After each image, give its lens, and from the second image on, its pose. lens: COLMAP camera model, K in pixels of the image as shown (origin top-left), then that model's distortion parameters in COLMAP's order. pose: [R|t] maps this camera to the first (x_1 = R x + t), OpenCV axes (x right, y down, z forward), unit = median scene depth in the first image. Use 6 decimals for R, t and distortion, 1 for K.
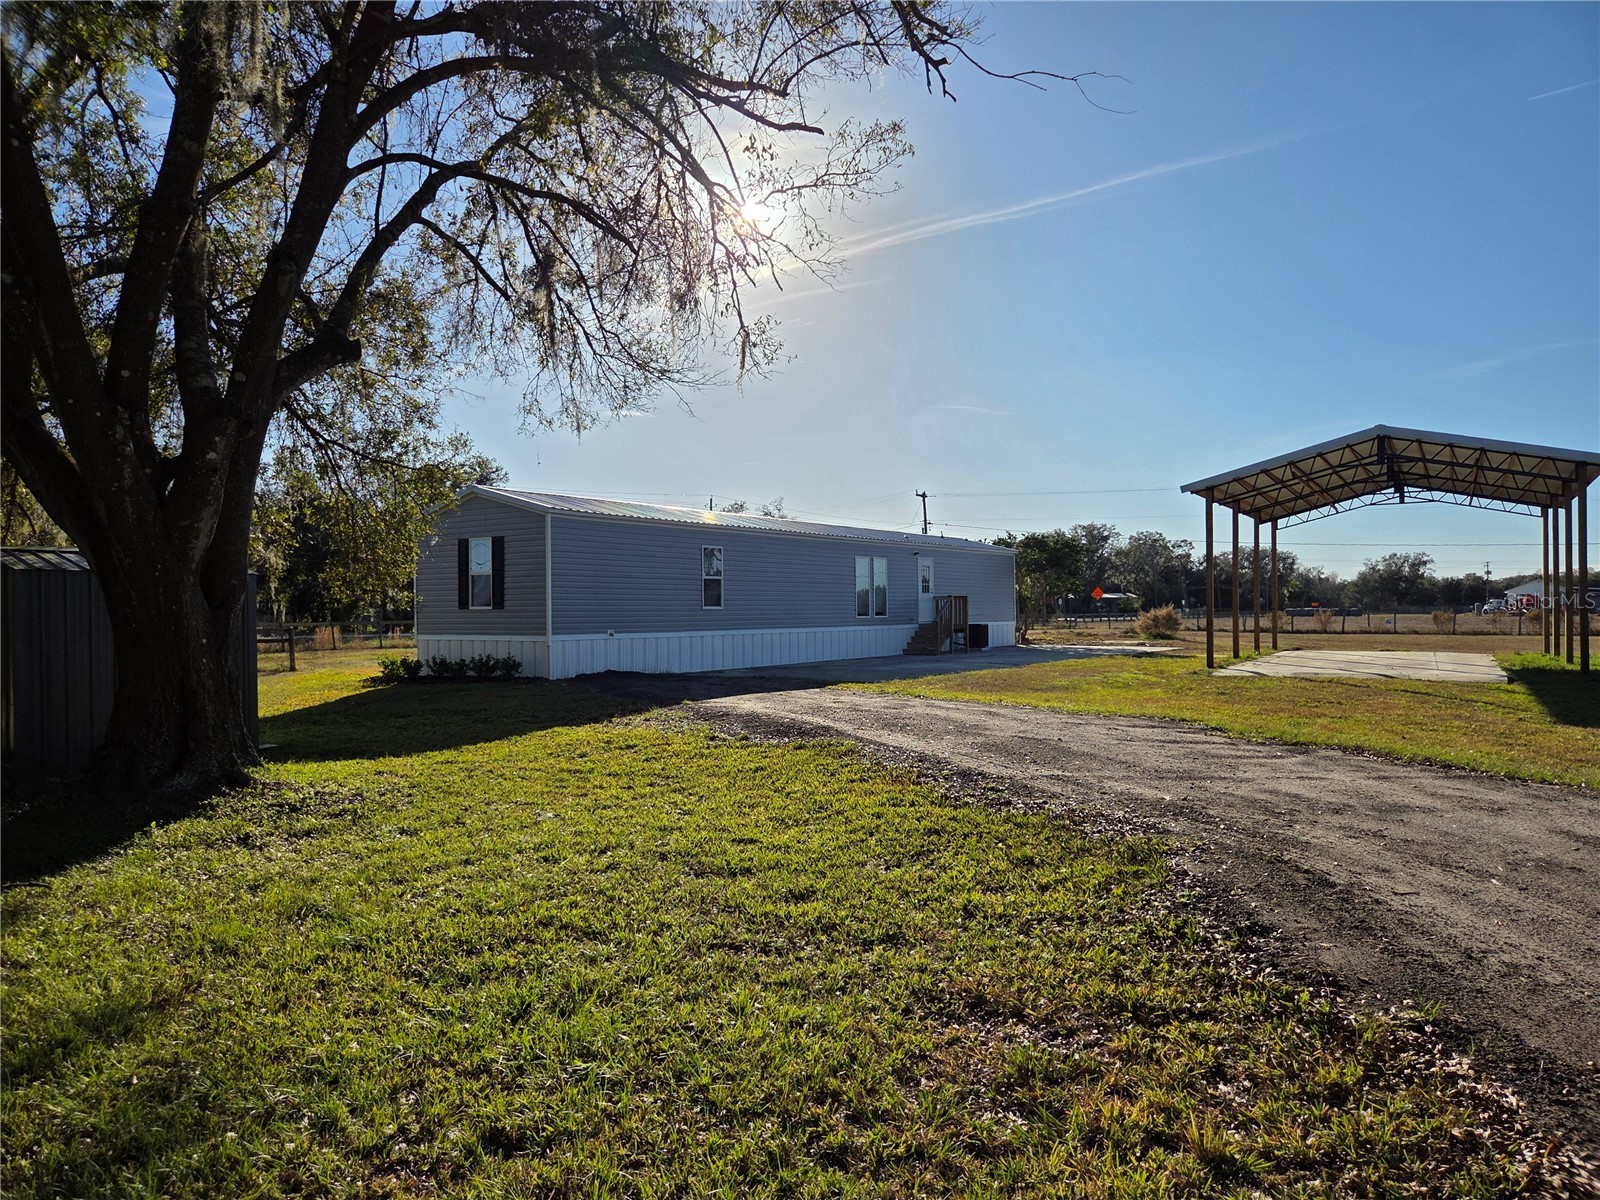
lens RADIAL K [[1091.9, 0, 750.2], [0, 1091.9, 623.4], [0, 0, 1]] dist [0.071498, -0.062183]
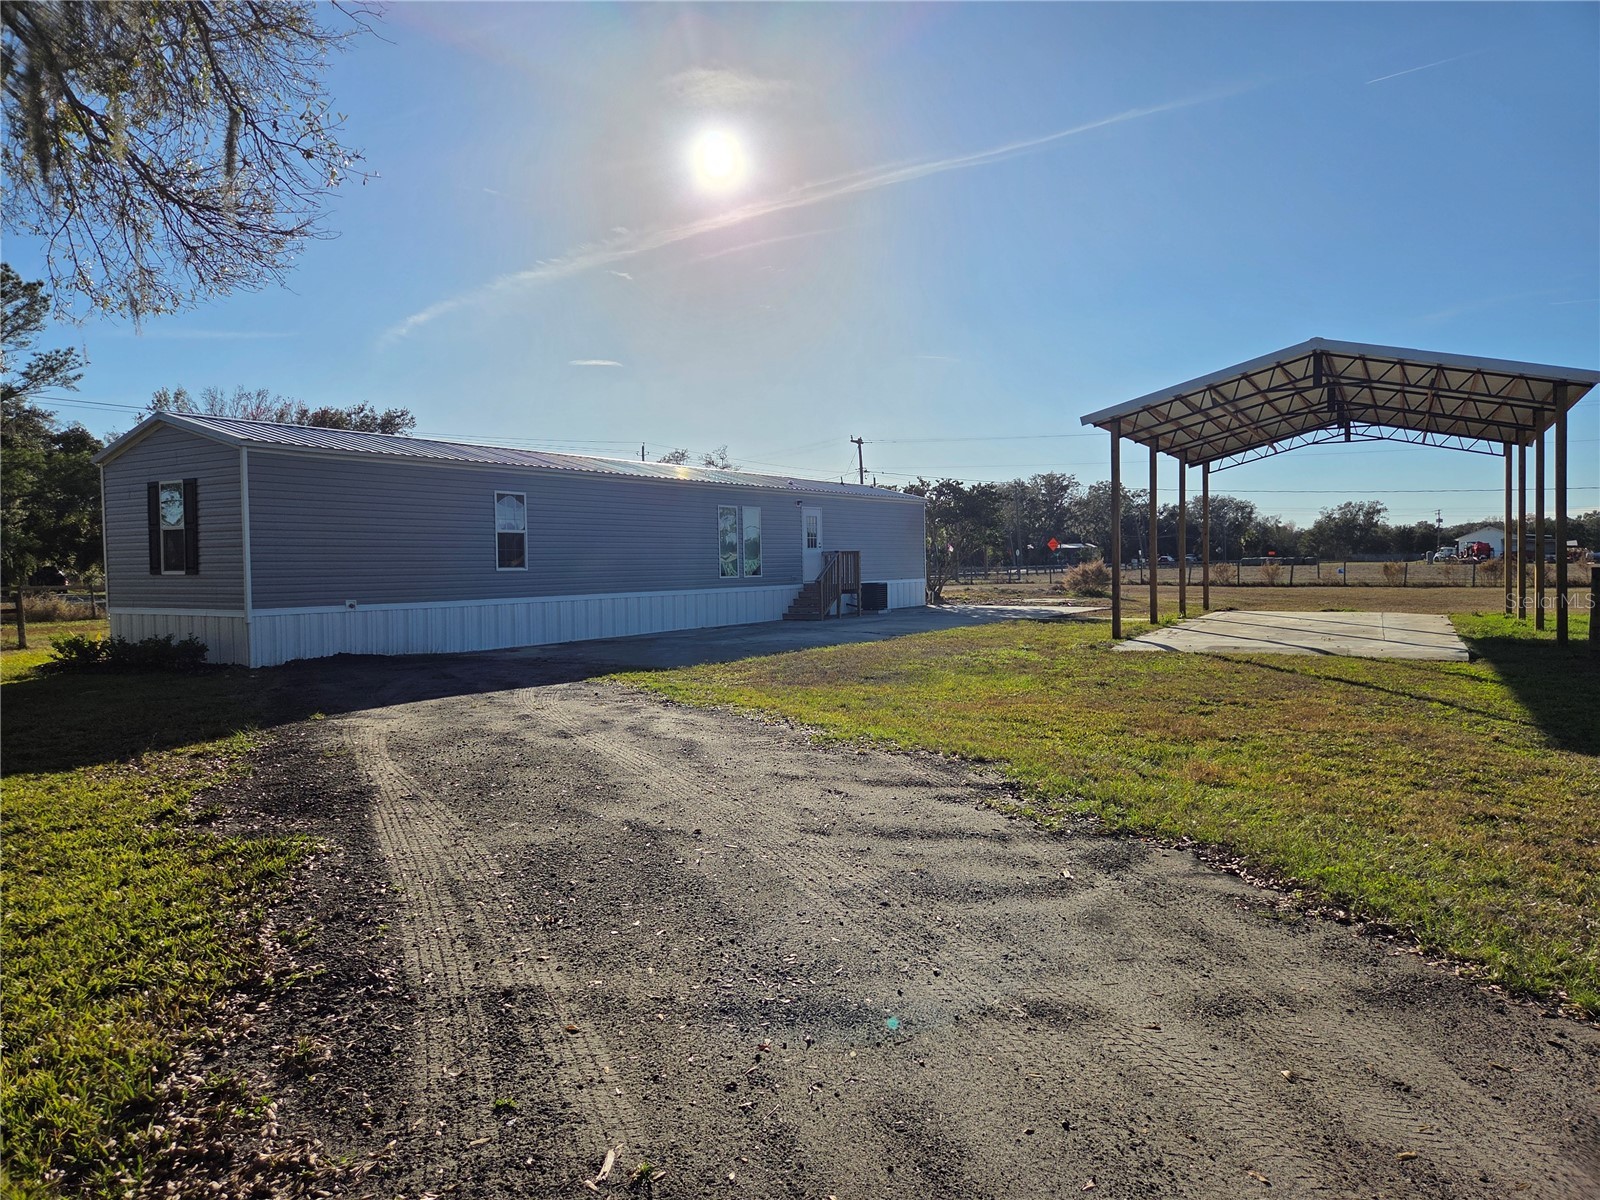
lens RADIAL K [[1071.7, 0, 781.4], [0, 1071.7, 600.5], [0, 0, 1]] dist [0.069219, -0.060548]
pose [[0.999034, -0.008643, 0.043087, 0.100737], [0.007600, 0.999676, 0.024312, -0.007086], [-0.043283, -0.023961, 0.998775, 0.156899]]
